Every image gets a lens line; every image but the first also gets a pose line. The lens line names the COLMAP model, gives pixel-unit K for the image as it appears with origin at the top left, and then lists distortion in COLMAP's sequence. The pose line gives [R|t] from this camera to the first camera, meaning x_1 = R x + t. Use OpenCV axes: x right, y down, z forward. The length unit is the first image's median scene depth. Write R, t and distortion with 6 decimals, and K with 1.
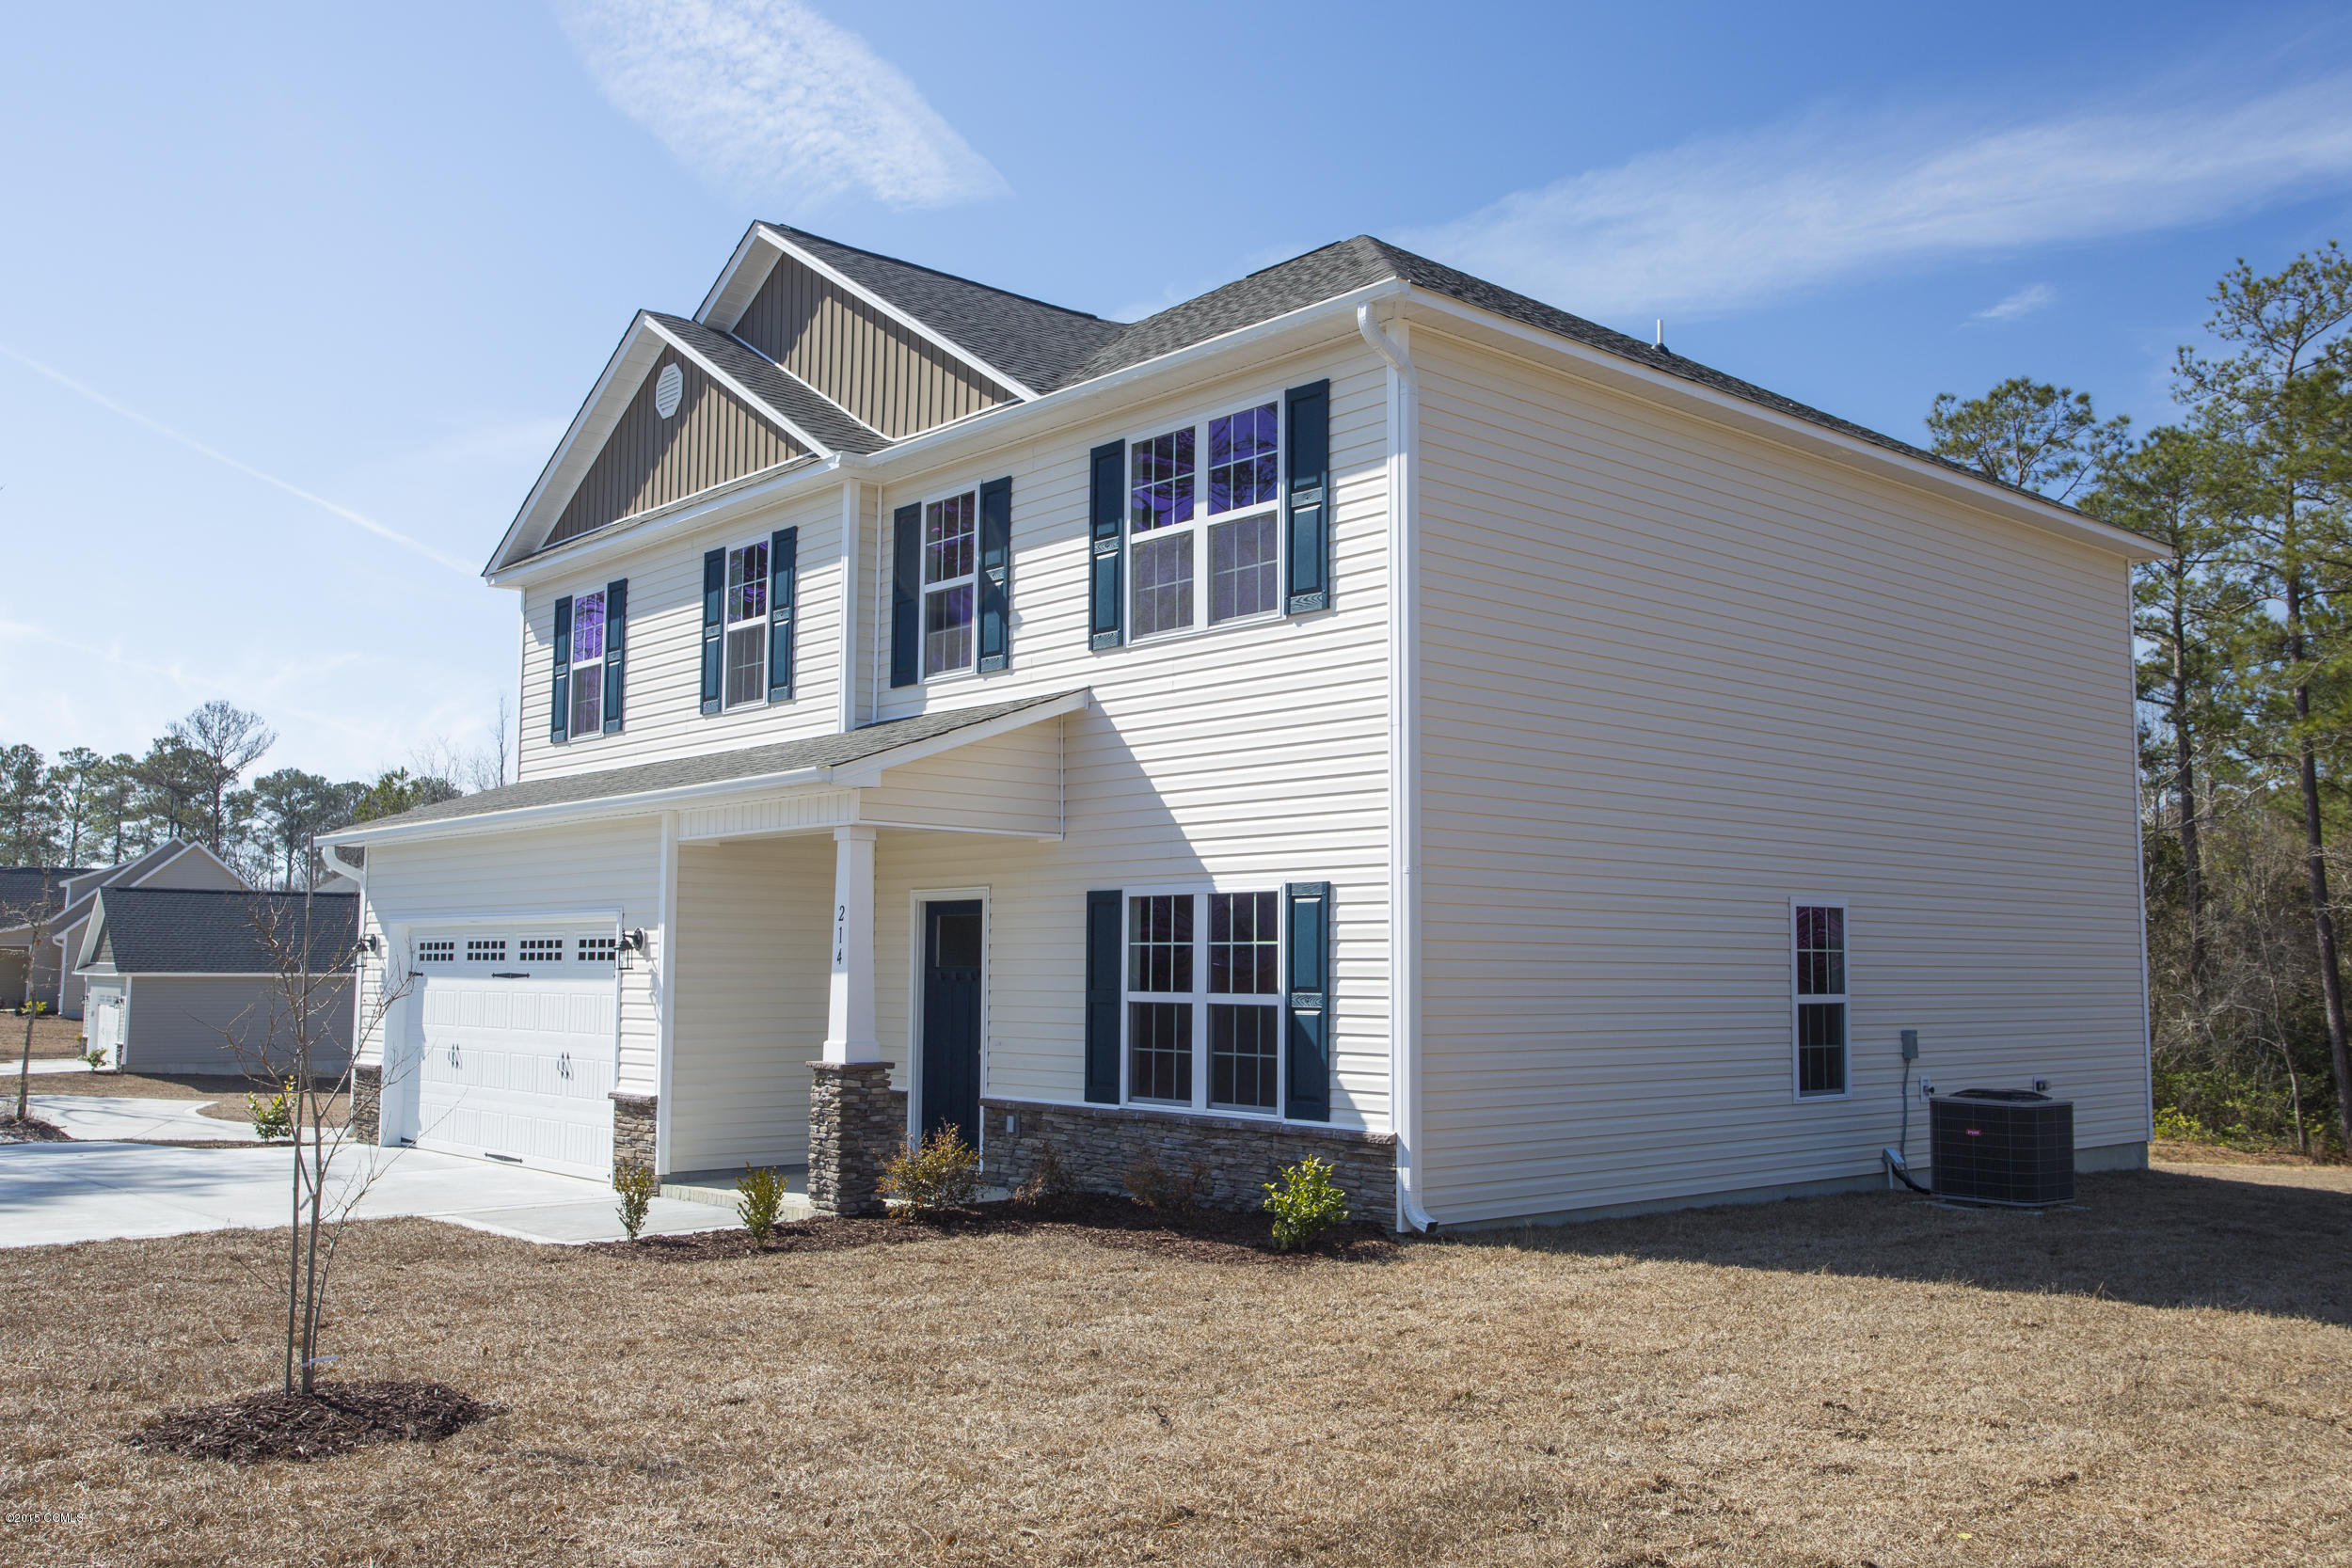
lens RADIAL K [[2046.3, 0, 1176.0], [0, 2046.3, 784.0], [0, 0, 1]] dist [0.003165, 0.001340]
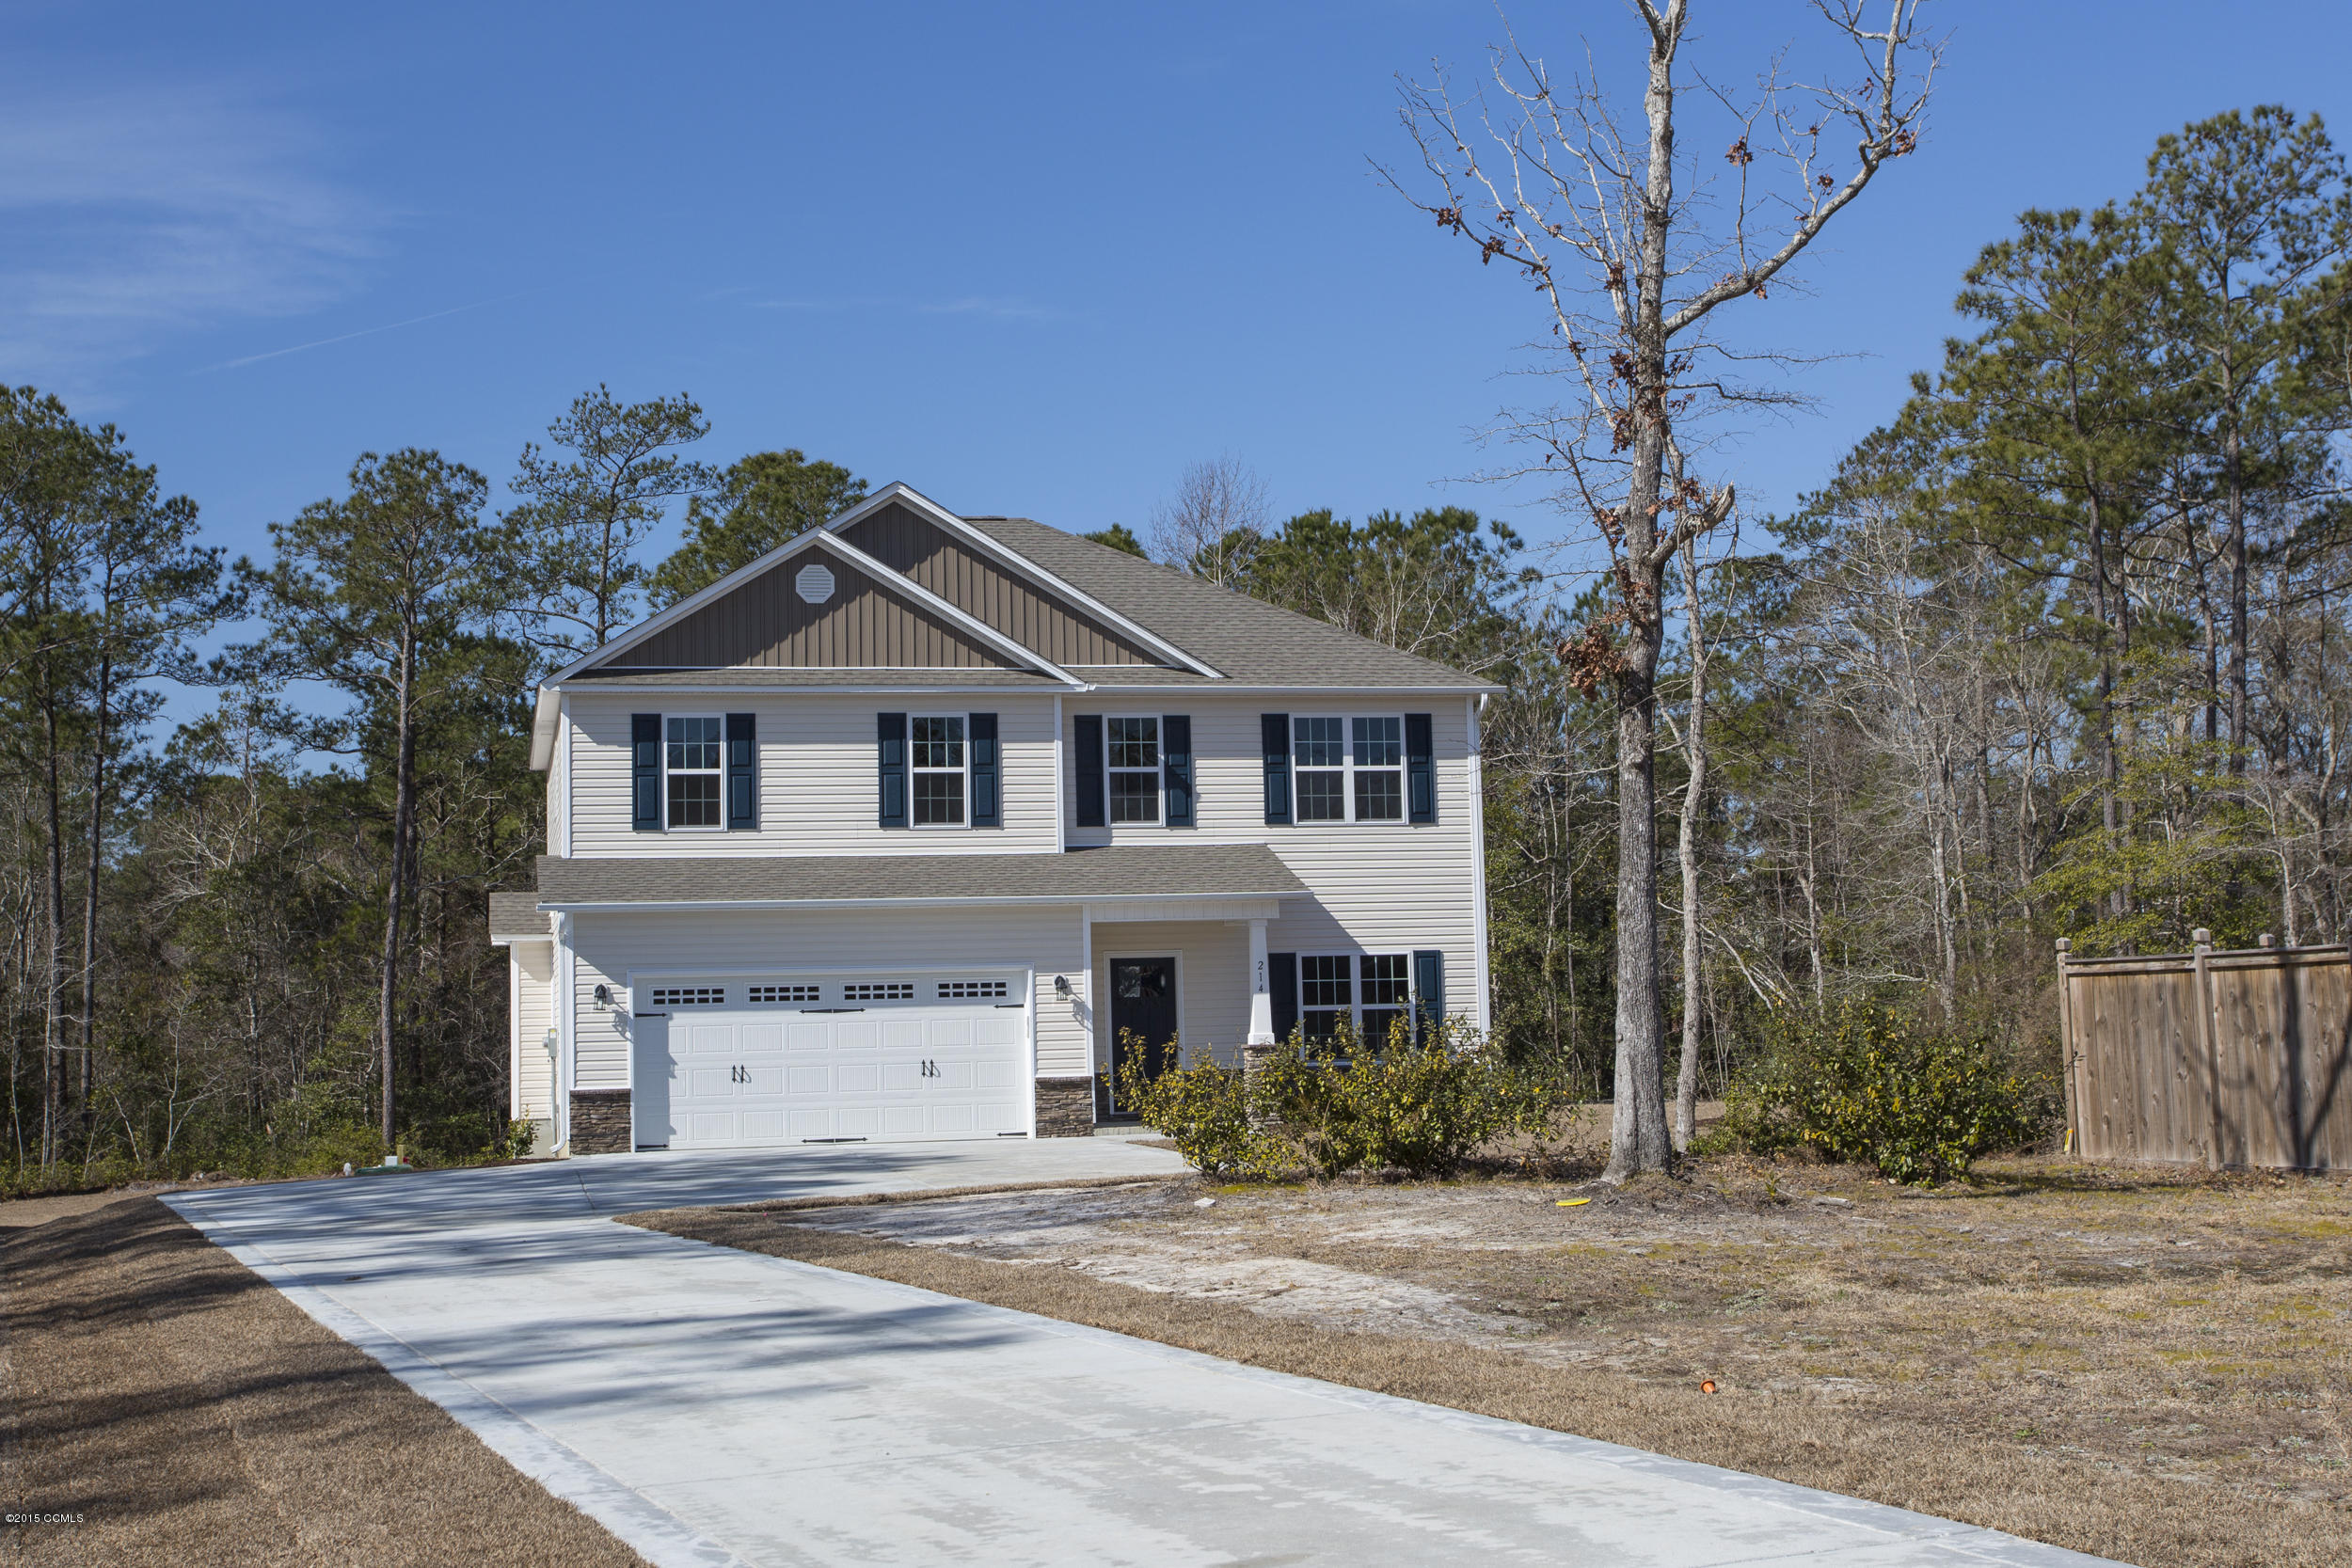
lens RADIAL K [[3150.5, 0, 1176.0], [0, 3150.5, 784.0], [0, 0, 1]] dist [0.009505, 0.009061]
pose [[0.451504, 0.051157, 0.890801, -2.611462], [-0.052168, 0.998161, -0.030881, -0.008540], [-0.890743, -0.032529, 0.453342, -0.220602]]
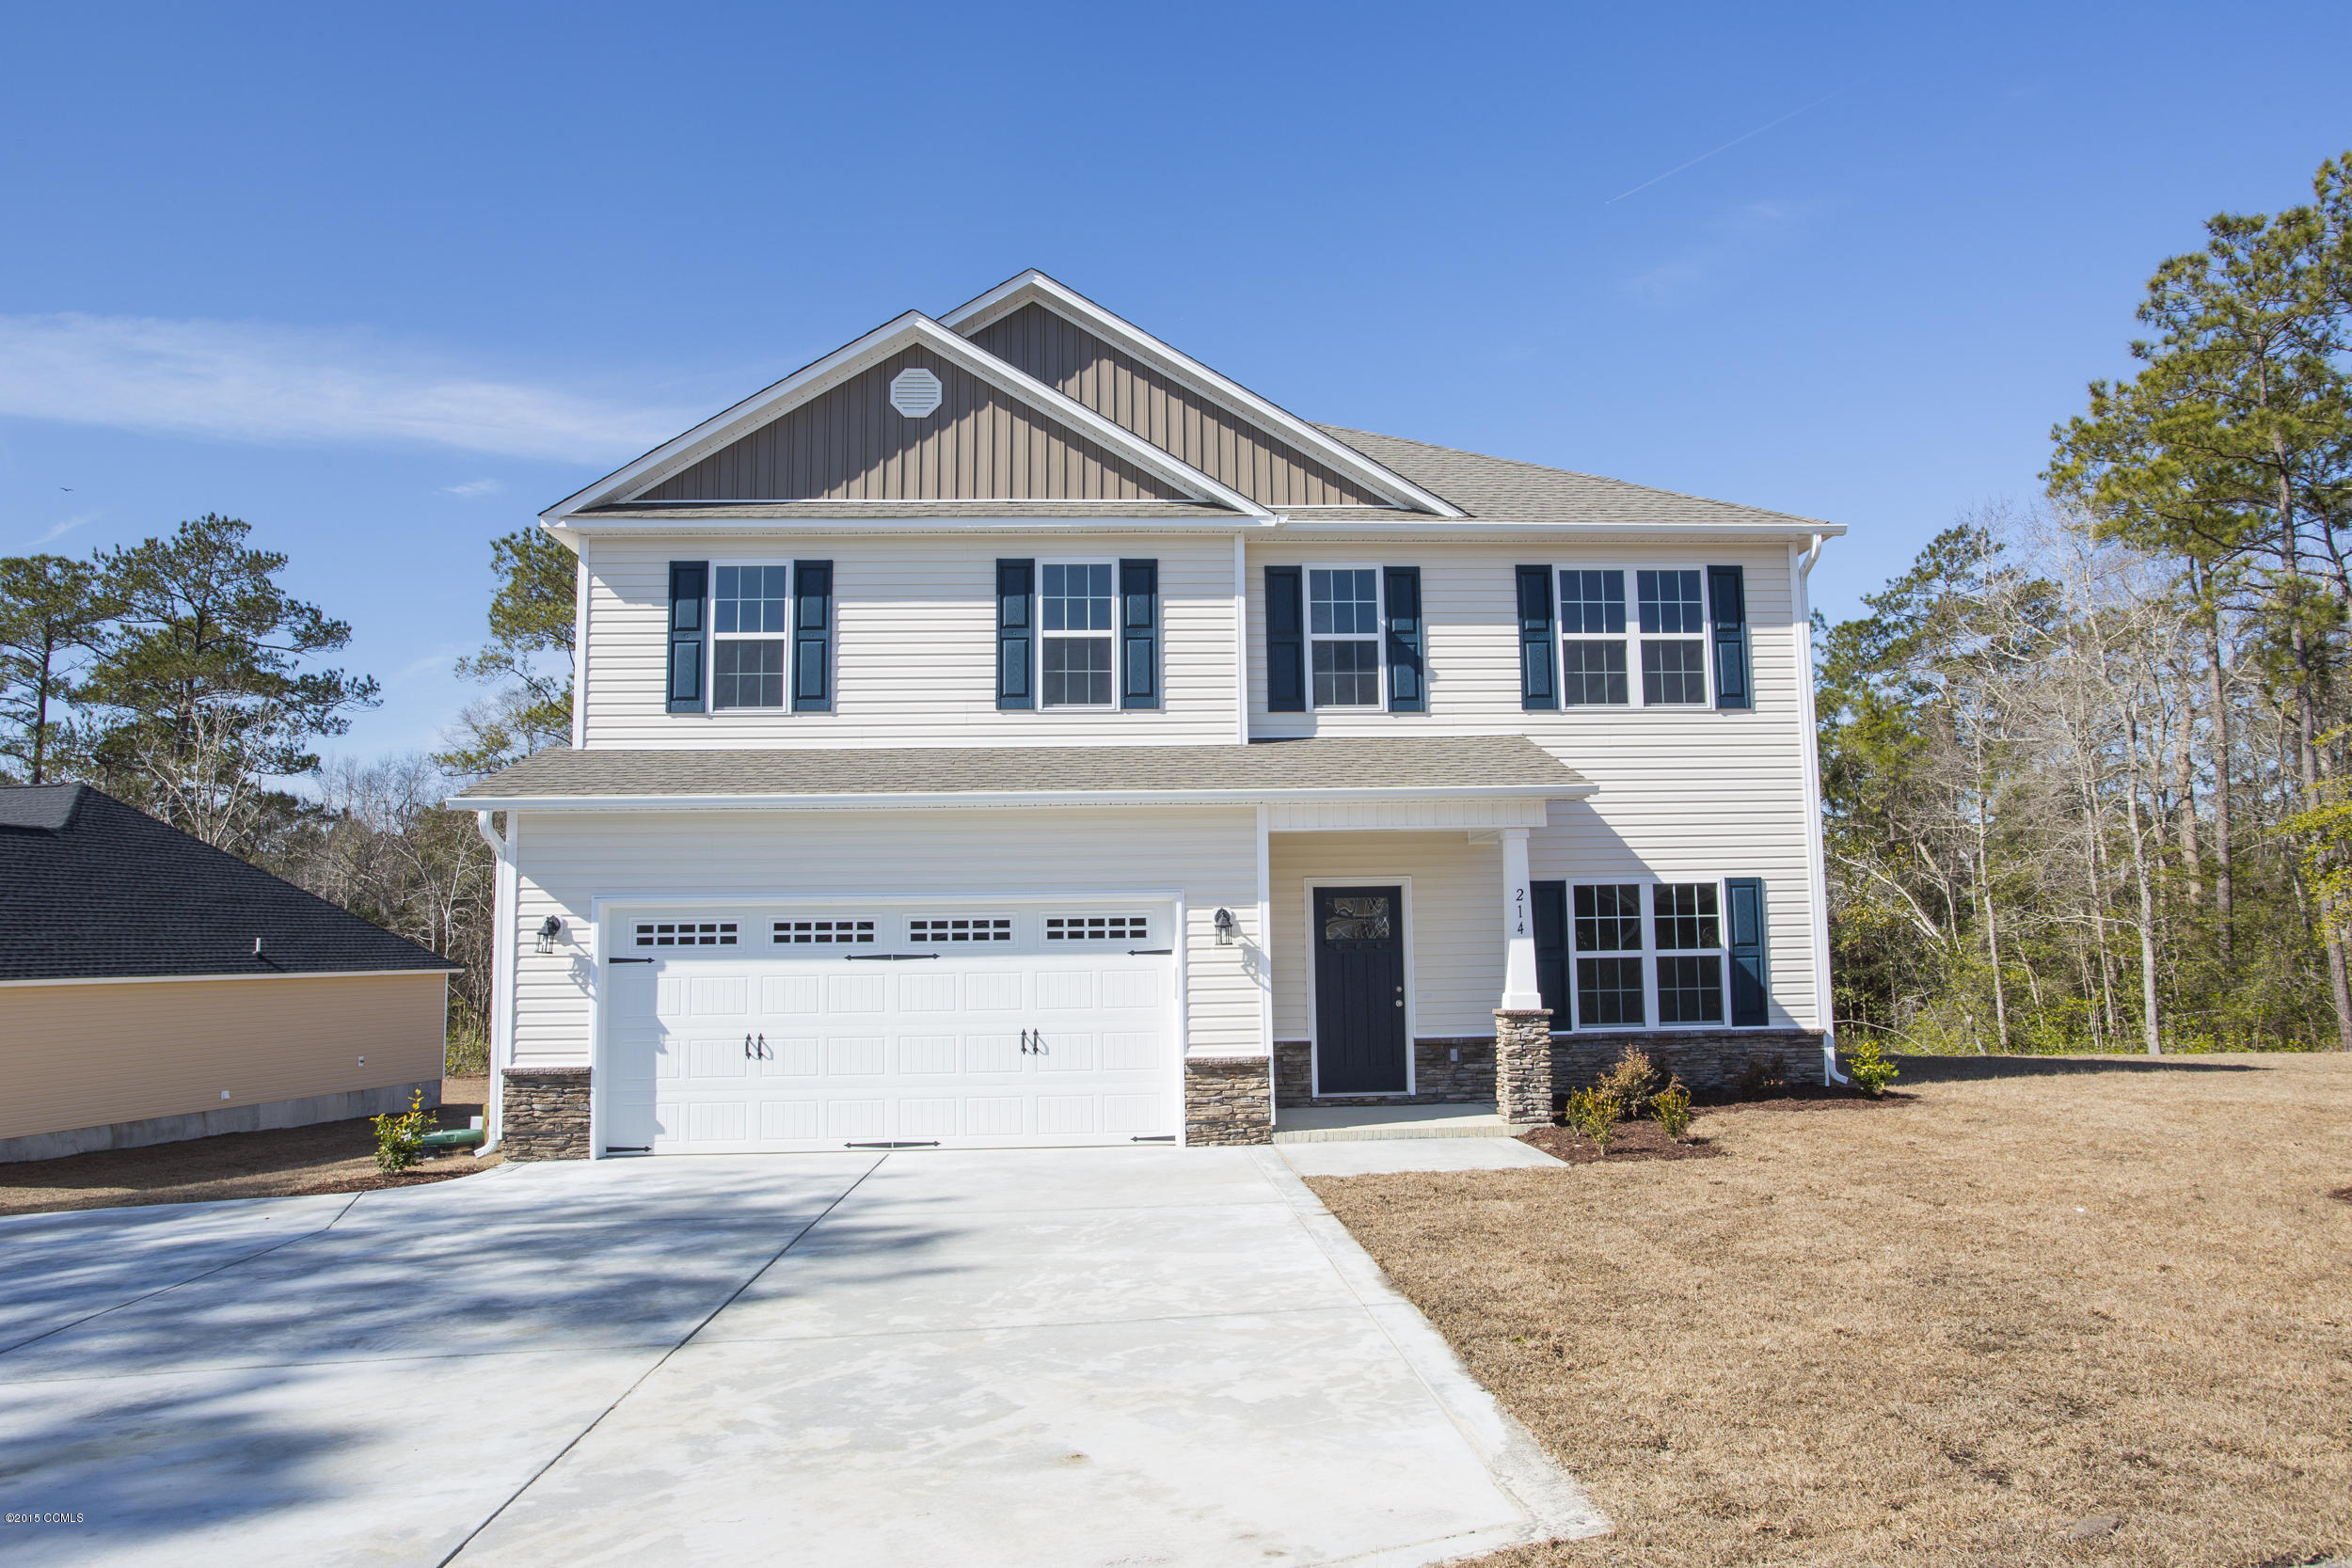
lens RADIAL K [[1558.1, 0, 1176.0], [0, 1558.1, 784.0], [0, 0, 1]] dist [-0.069565, 0.064633]
pose [[0.605601, 0.067539, 0.792898, -1.016020], [-0.051347, 0.997632, -0.045760, 0.046452], [-0.794110, -0.013001, 0.607634, 0.540569]]
